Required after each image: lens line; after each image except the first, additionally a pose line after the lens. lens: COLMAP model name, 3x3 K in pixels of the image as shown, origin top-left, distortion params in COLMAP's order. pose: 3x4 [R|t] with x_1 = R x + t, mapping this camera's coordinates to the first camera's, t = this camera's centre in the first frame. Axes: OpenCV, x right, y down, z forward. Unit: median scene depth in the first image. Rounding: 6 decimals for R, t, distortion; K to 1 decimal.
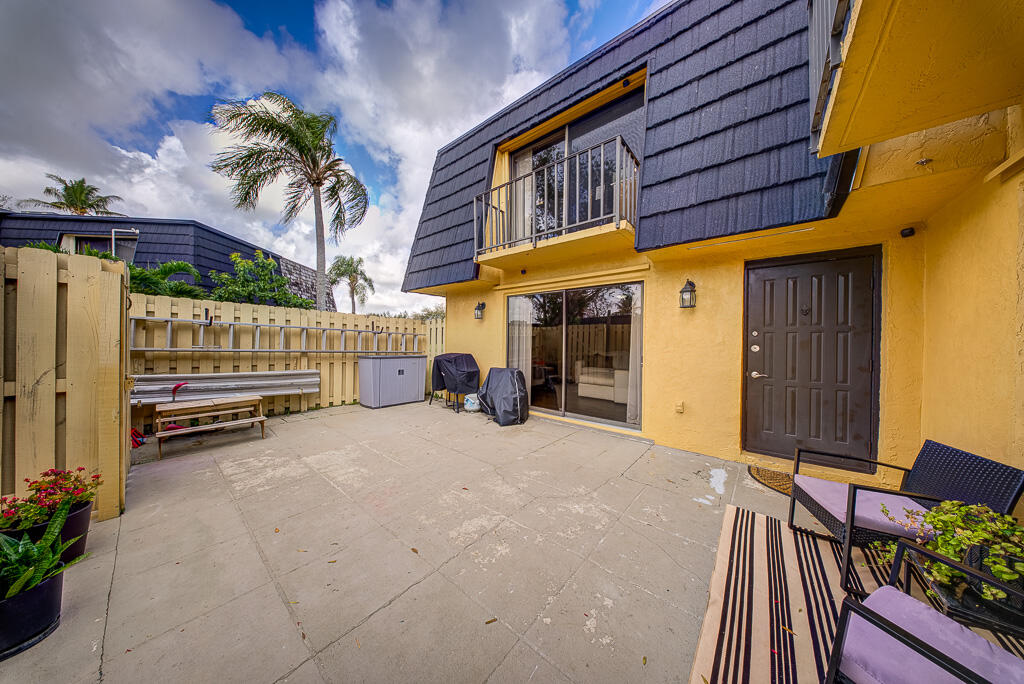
lens RADIAL K [[310.0, 0, 521.4], [0, 310.0, 342.3], [0, 0, 1]] dist [-0.000151, -0.002393]
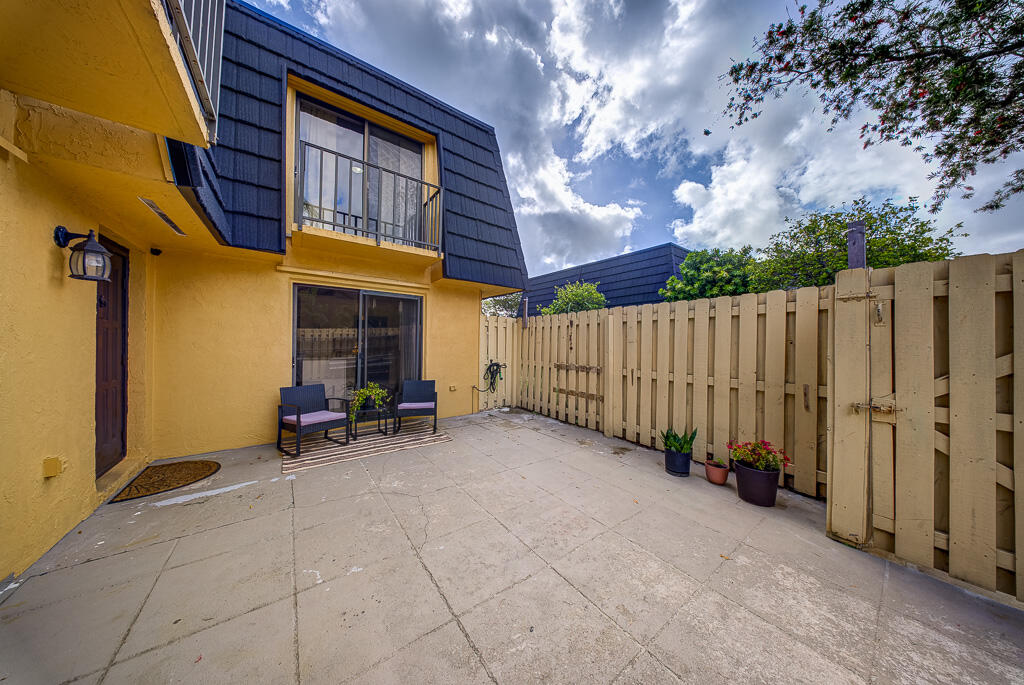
lens RADIAL K [[310.0, 0, 521.4], [0, 310.0, 342.8], [0, 0, 1]] dist [-0.000151, -0.002393]
pose [[-0.975580, -0.026129, 0.218084, -0.453843], [-0.027108, 0.999631, -0.001496, -0.018292], [-0.217964, -0.007371, -0.975929, 1.739967]]
